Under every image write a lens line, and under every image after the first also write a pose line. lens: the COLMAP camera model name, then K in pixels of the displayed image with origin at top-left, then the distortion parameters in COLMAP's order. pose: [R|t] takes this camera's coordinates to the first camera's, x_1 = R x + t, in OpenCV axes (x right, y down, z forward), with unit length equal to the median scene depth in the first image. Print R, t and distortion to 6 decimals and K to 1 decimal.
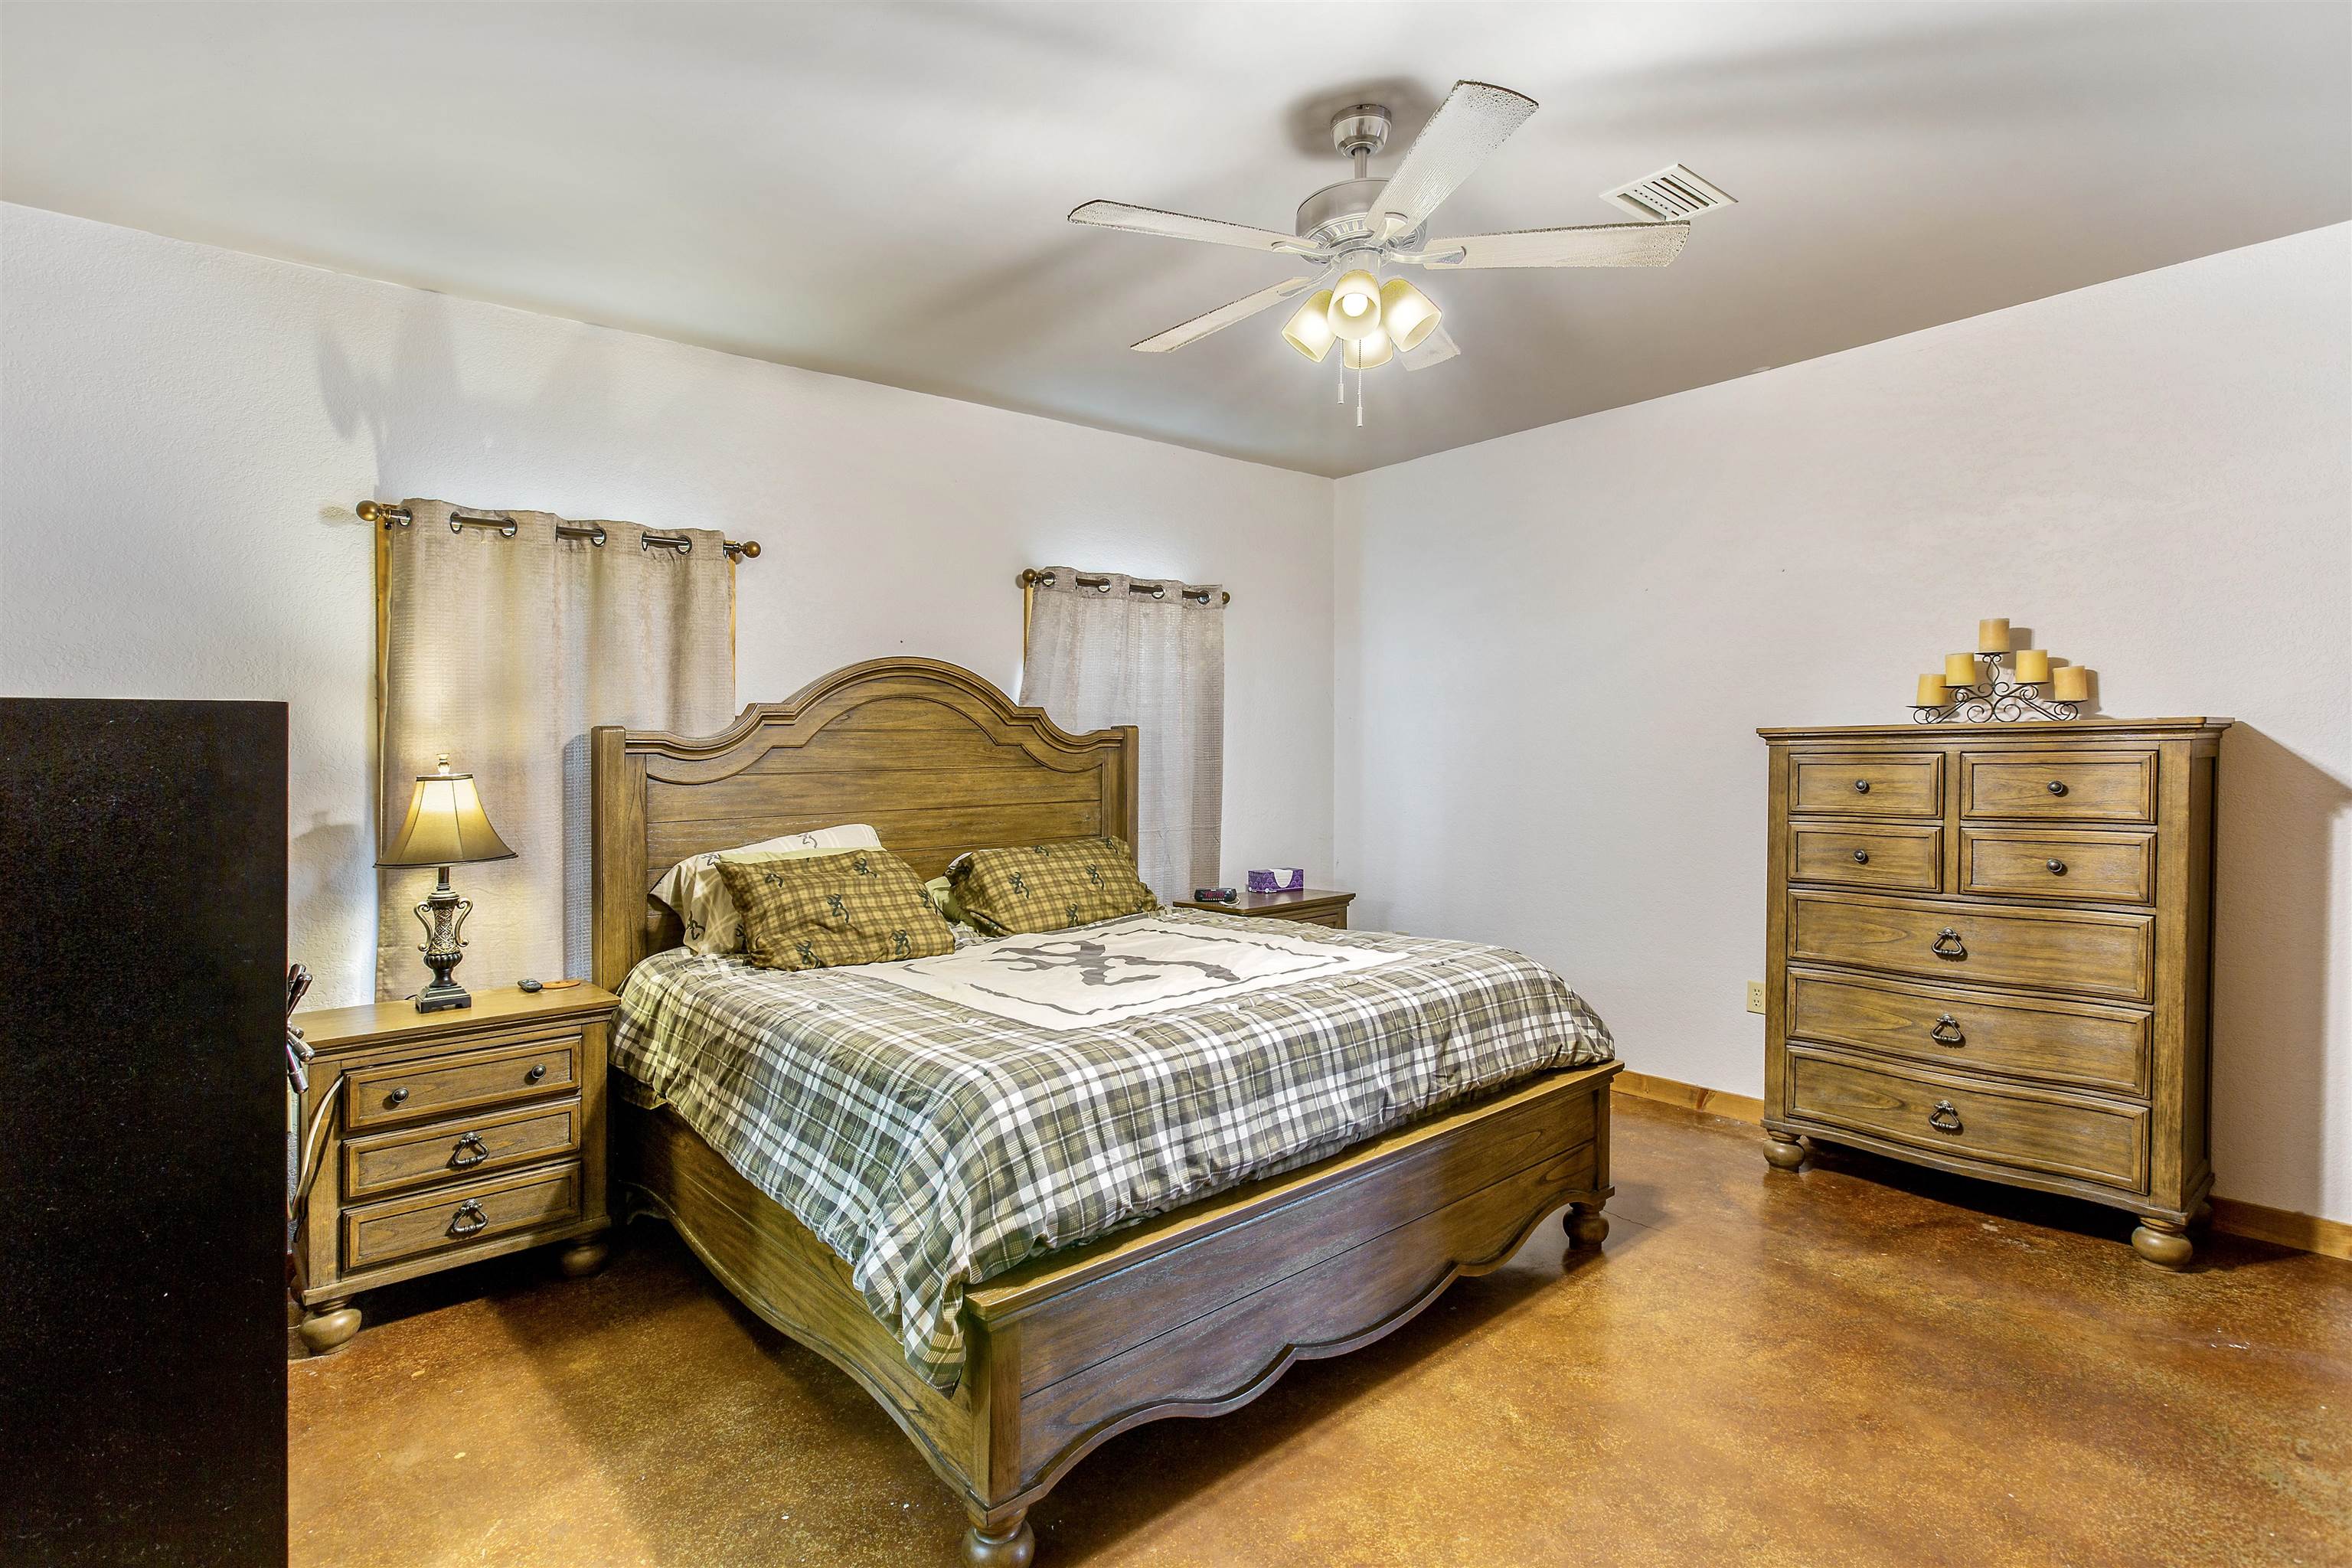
lens RADIAL K [[1169.1, 0, 1176.0], [0, 1169.1, 784.0], [0, 0, 1]] dist [-0.001636, 0.001370]
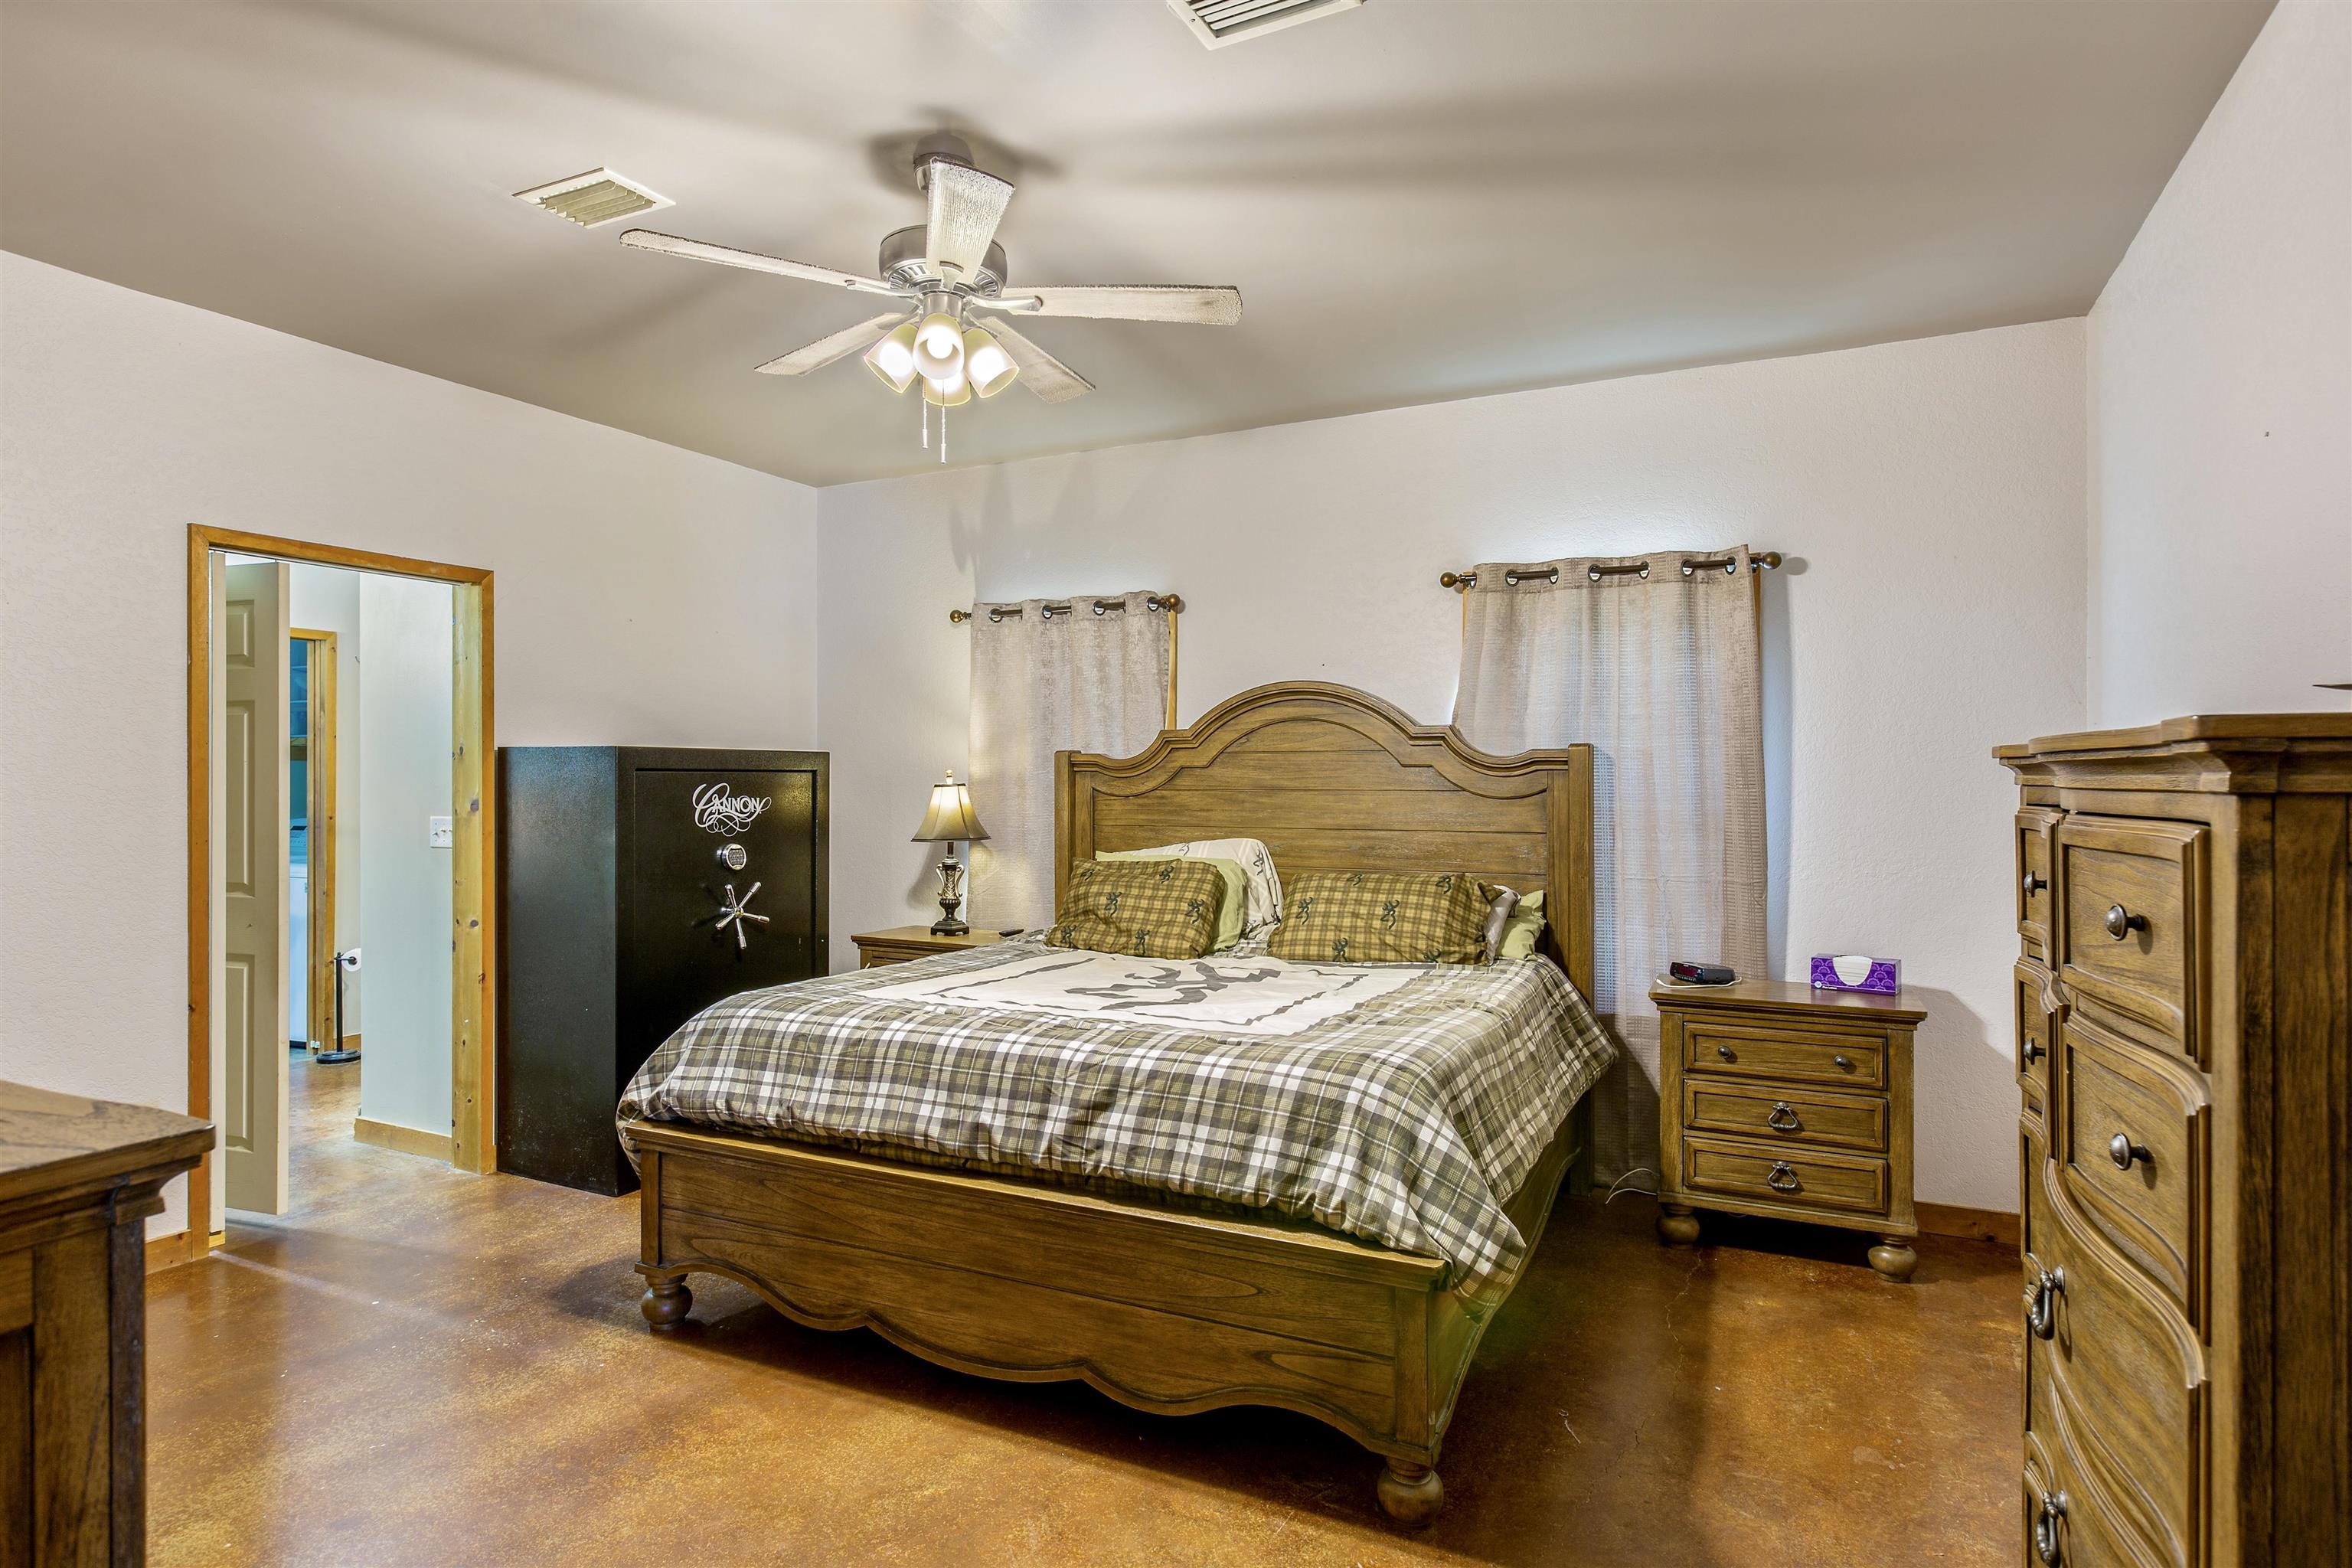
lens RADIAL K [[1291.0, 0, 1176.0], [0, 1291.0, 784.0], [0, 0, 1]] dist [-0.003105, 0.000049]
pose [[0.370573, 0.021931, -0.928545, 0.927087], [-0.032072, 0.999427, 0.010805, -0.030672], [0.928250, 0.025776, 0.371064, 0.556759]]
